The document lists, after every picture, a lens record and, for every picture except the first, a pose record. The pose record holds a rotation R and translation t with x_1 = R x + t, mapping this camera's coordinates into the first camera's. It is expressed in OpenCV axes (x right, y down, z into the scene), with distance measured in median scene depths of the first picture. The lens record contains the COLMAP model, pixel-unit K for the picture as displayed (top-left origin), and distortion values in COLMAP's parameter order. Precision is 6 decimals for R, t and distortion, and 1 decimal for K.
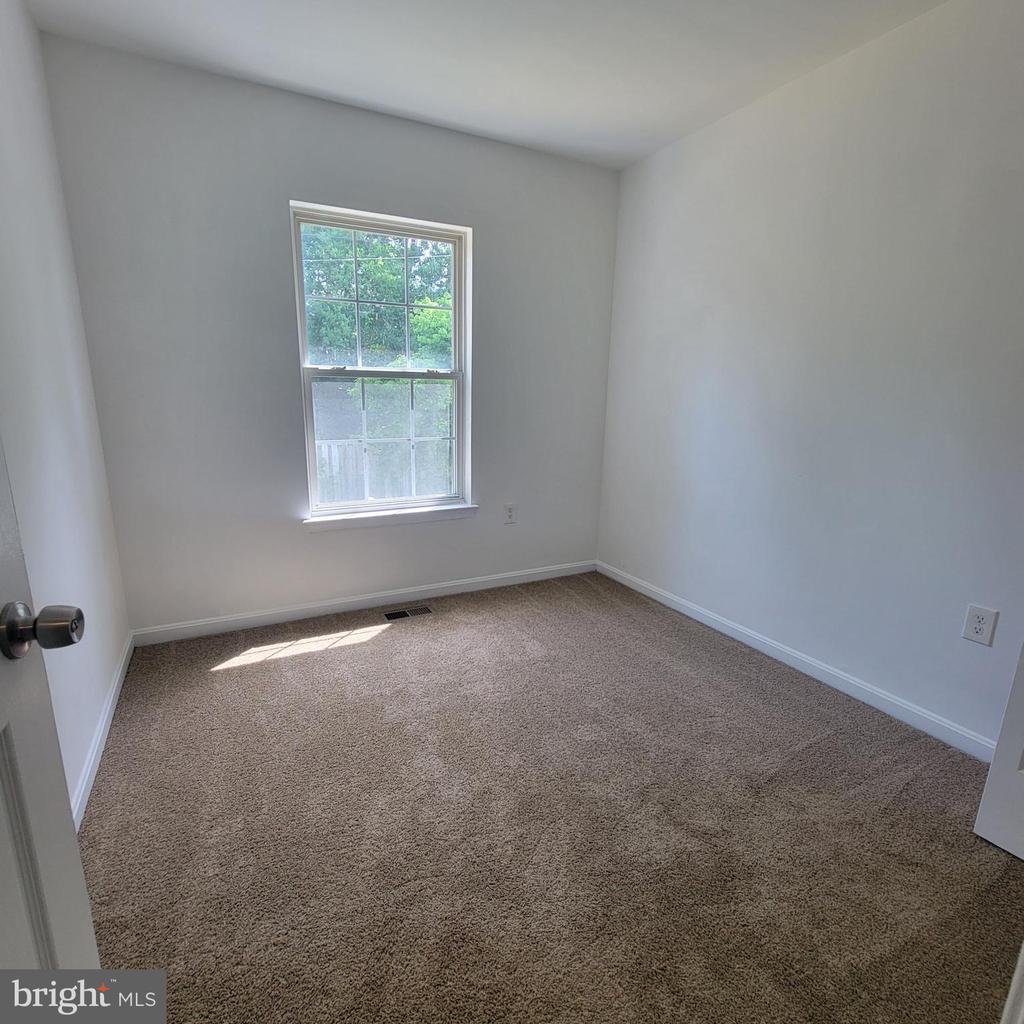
lens RADIAL K [[558.2, 0, 509.2], [0, 558.2, 515.4], [0, 0, 1]] dist [-0.004955, 0.008300]
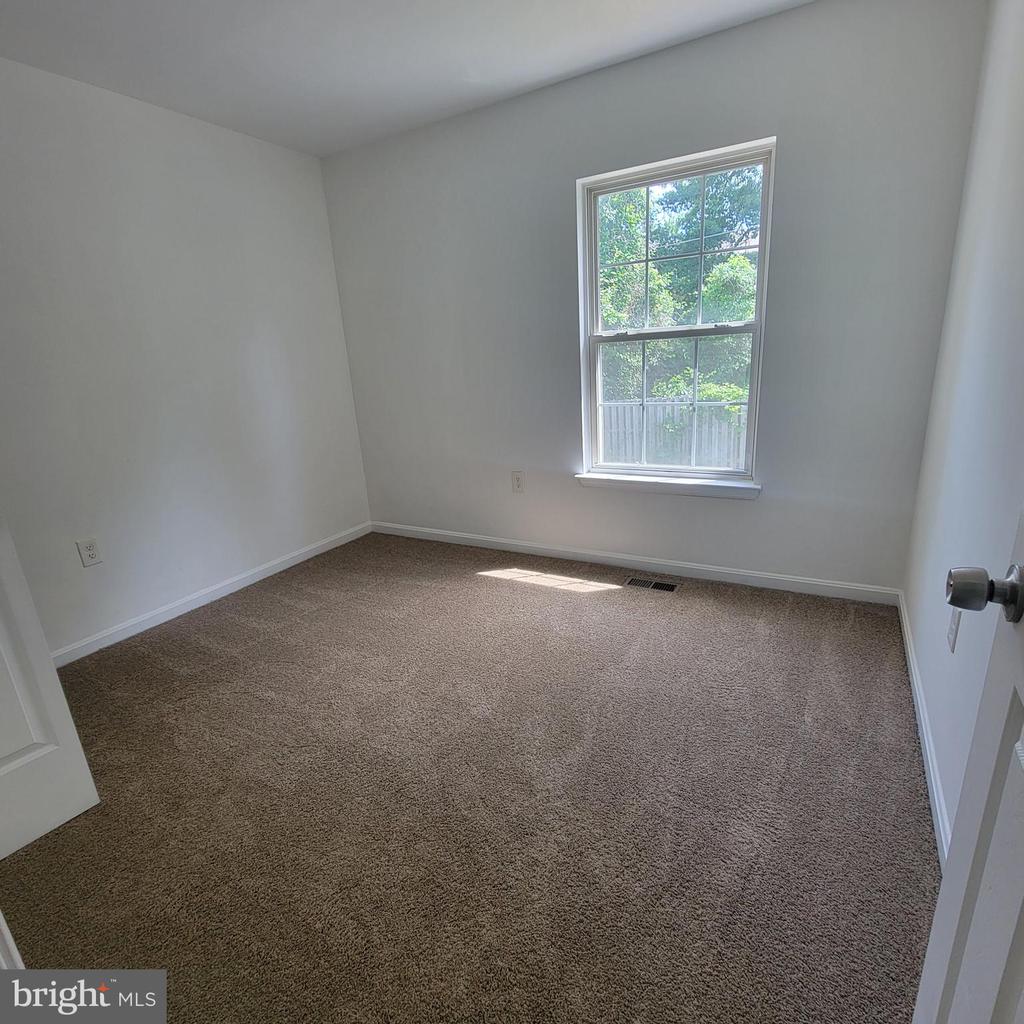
lens RADIAL K [[558.2, 0, 509.2], [0, 558.2, 515.4], [0, 0, 1]] dist [-0.004955, 0.008300]
pose [[0.528228, 0.189581, -0.827668, 0.510954], [-0.129748, 0.981330, 0.141971, -0.052264], [0.839131, 0.032395, 0.542964, 0.279058]]
